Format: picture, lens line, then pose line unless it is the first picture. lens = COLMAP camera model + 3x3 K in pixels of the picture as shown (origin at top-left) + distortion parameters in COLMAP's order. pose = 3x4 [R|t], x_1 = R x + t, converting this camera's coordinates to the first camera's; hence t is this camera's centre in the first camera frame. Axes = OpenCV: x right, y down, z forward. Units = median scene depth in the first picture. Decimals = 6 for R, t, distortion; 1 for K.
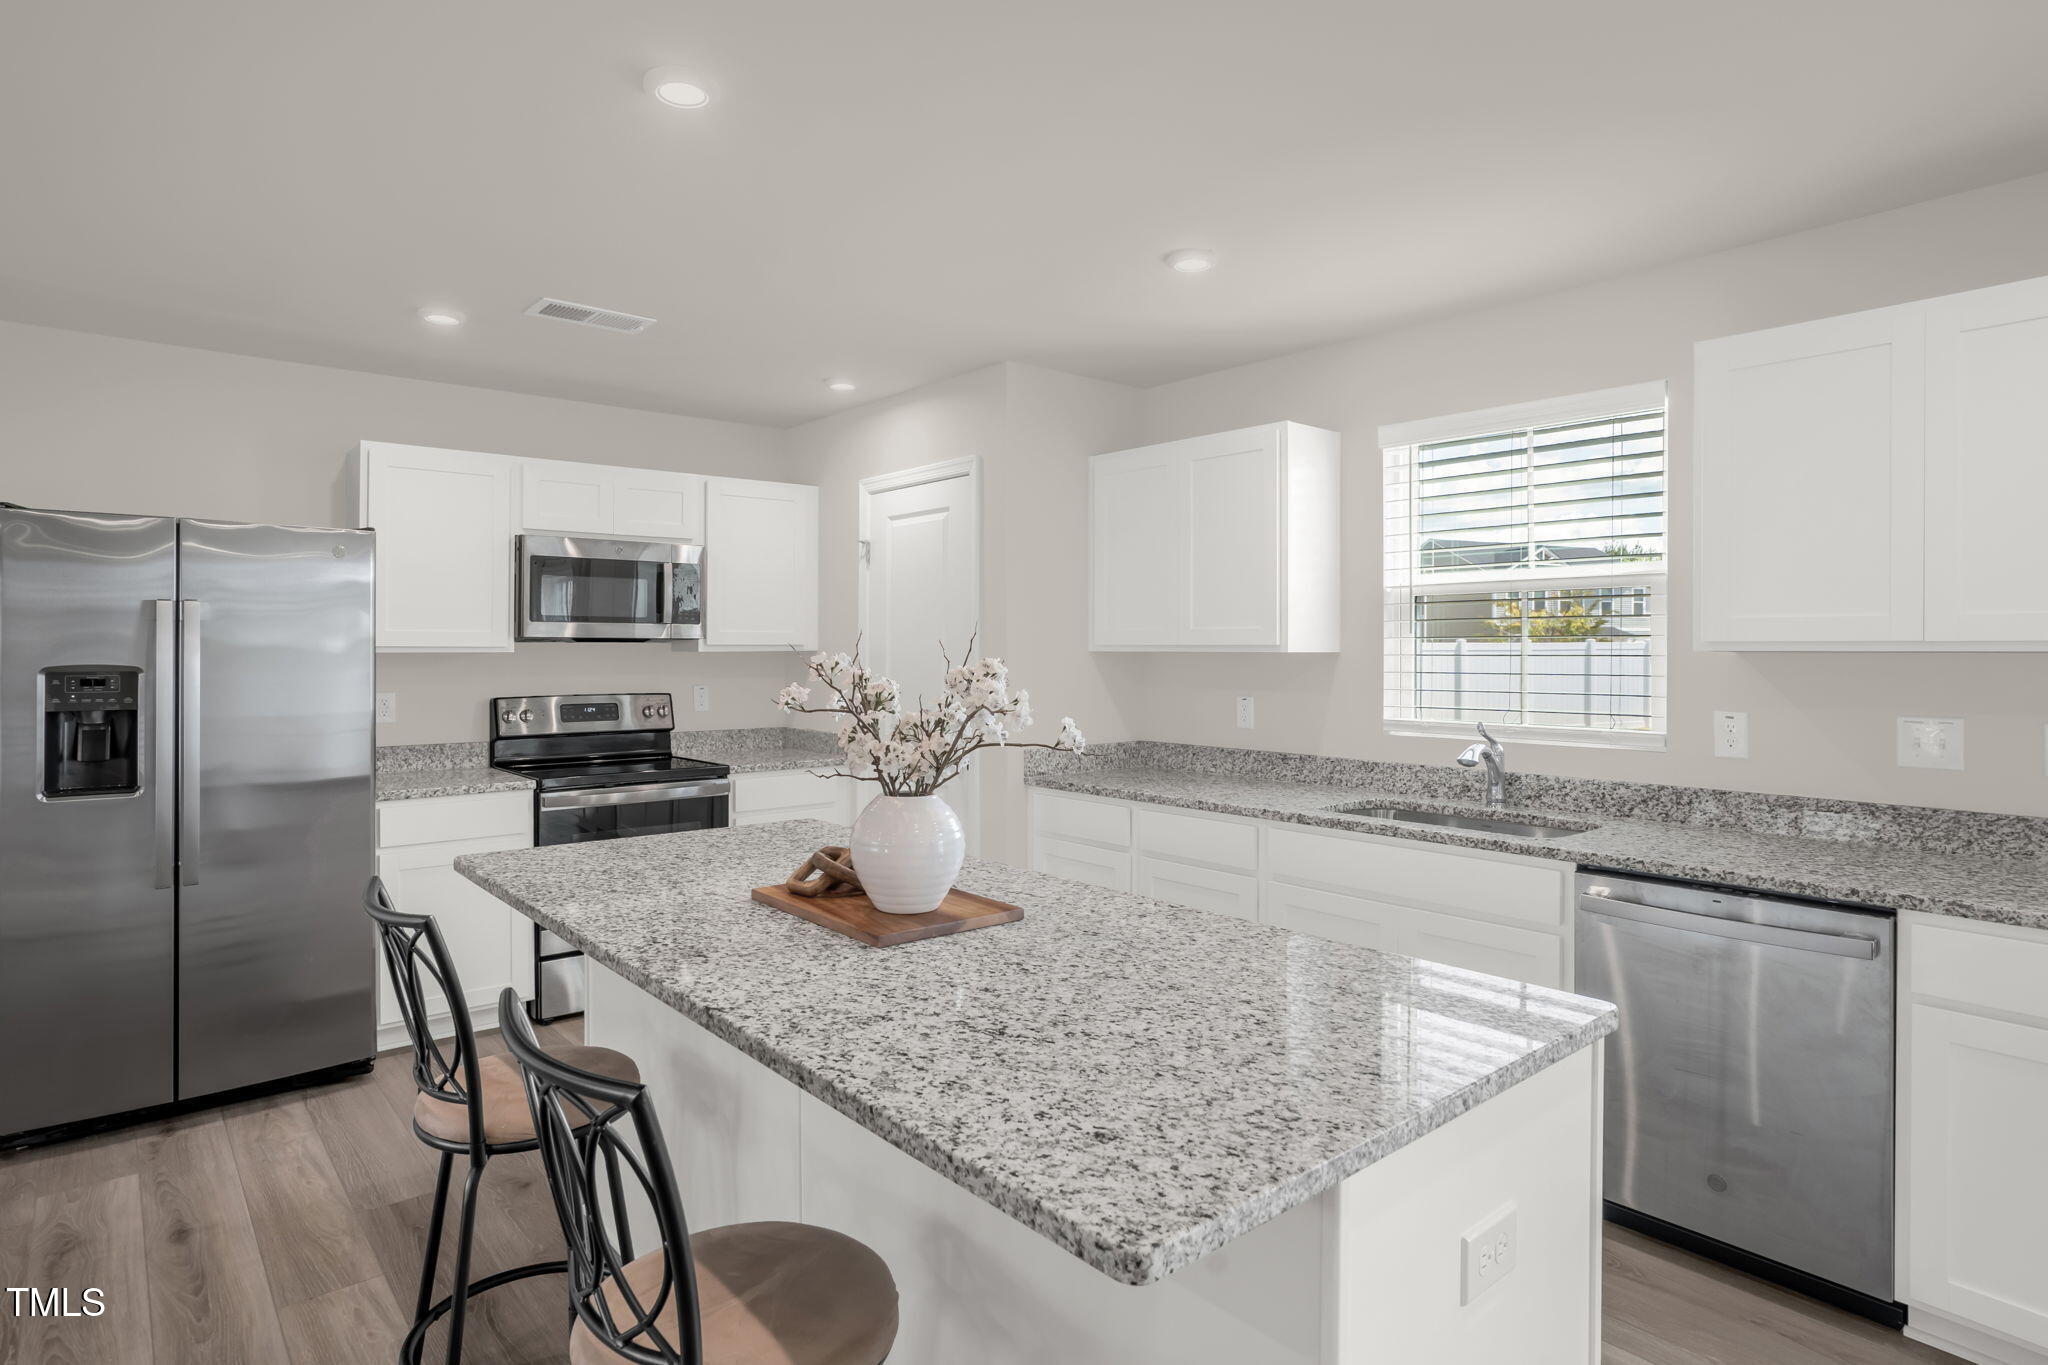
lens RADIAL K [[1099.8, 0, 1023.2], [0, 1099.8, 660.1], [0, 0, 1]] dist [-0.023724, 0.001591]
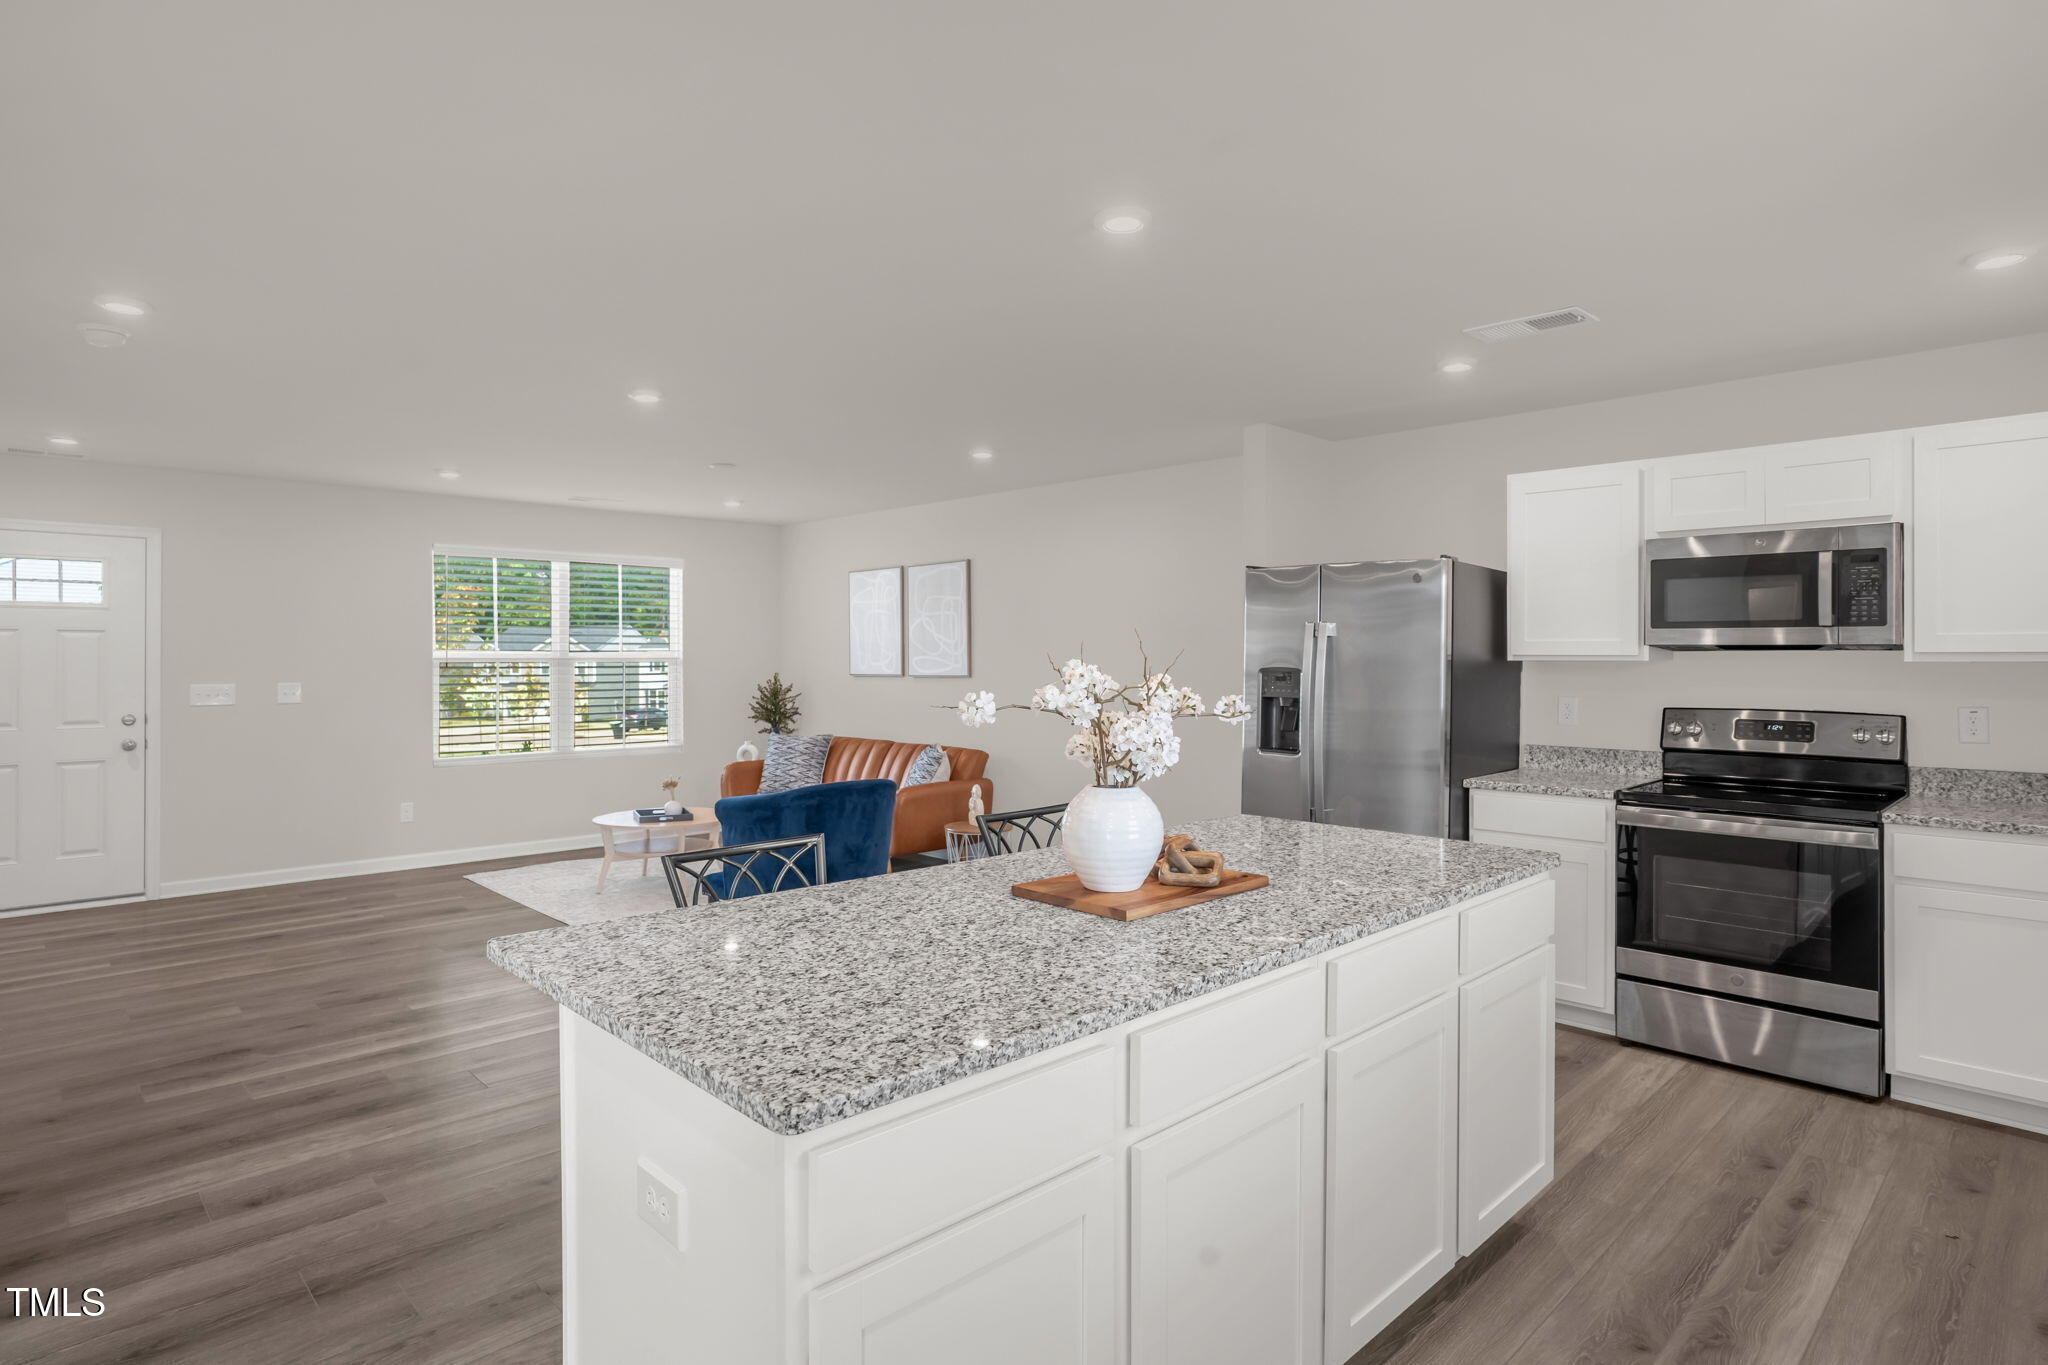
lens RADIAL K [[1099.8, 0, 1023.2], [0, 1099.8, 660.1], [0, 0, 1]] dist [-0.023724, 0.001591]
pose [[0.069536, 0.003867, -0.997572, 0.491024], [-0.010543, 0.999939, 0.003142, -0.005260], [0.997524, 0.010299, 0.069573, 0.403084]]
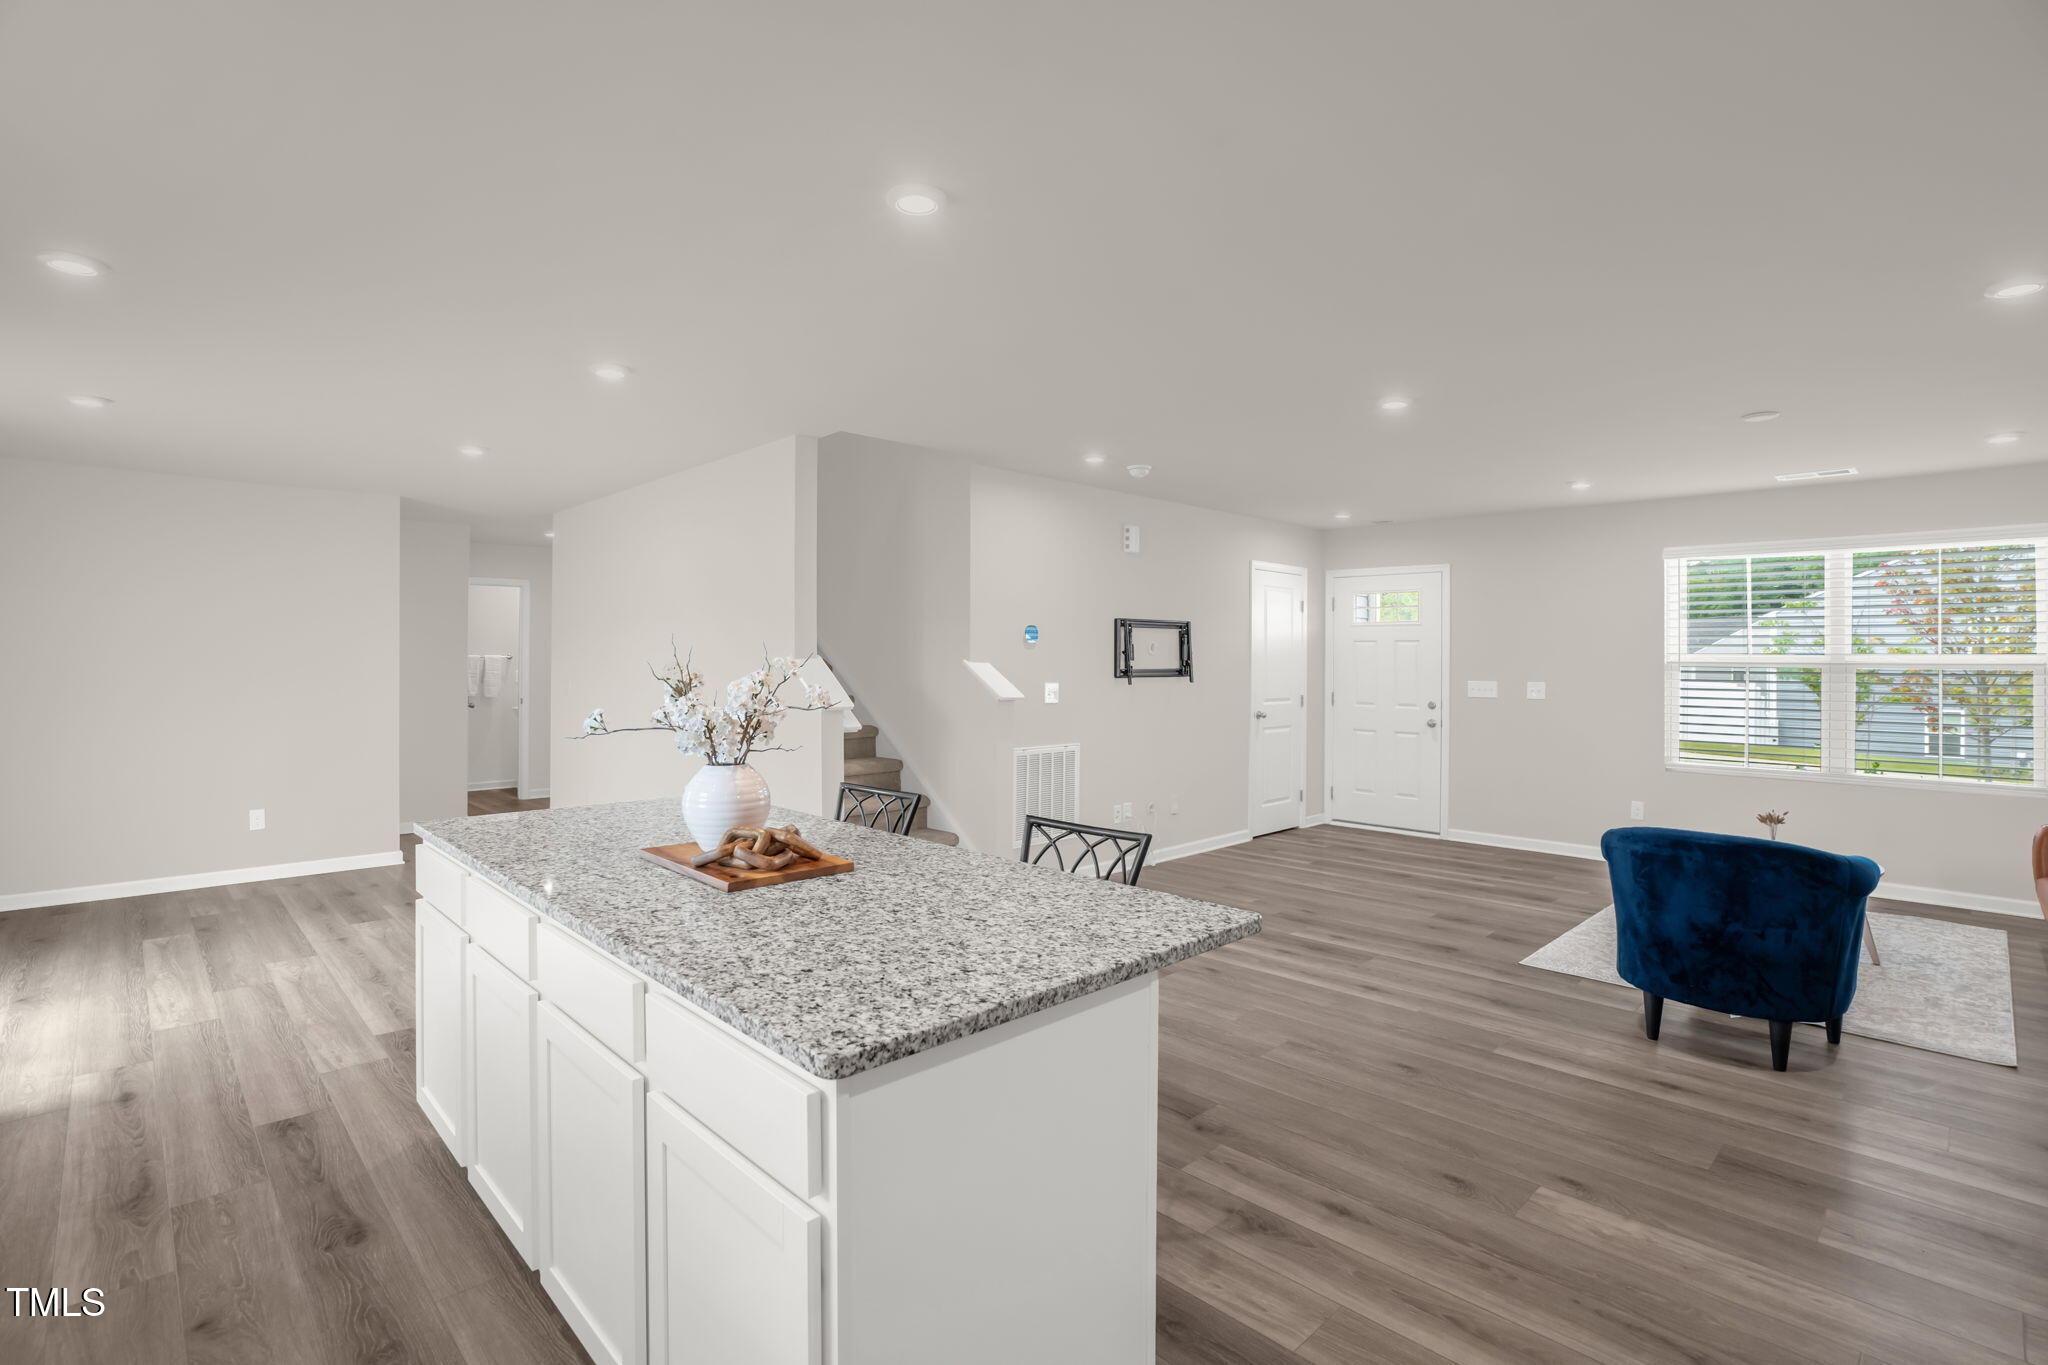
lens RADIAL K [[985.4, 0, 1024.0], [0, 985.4, 682.5], [0, 0, 1]] dist [-0.021251, 0.000703]
pose [[-0.997502, -0.001126, -0.070625, -0.183859], [-0.003711, 0.999327, 0.036480, -0.012753], [0.070536, 0.036651, -0.996836, 1.079375]]
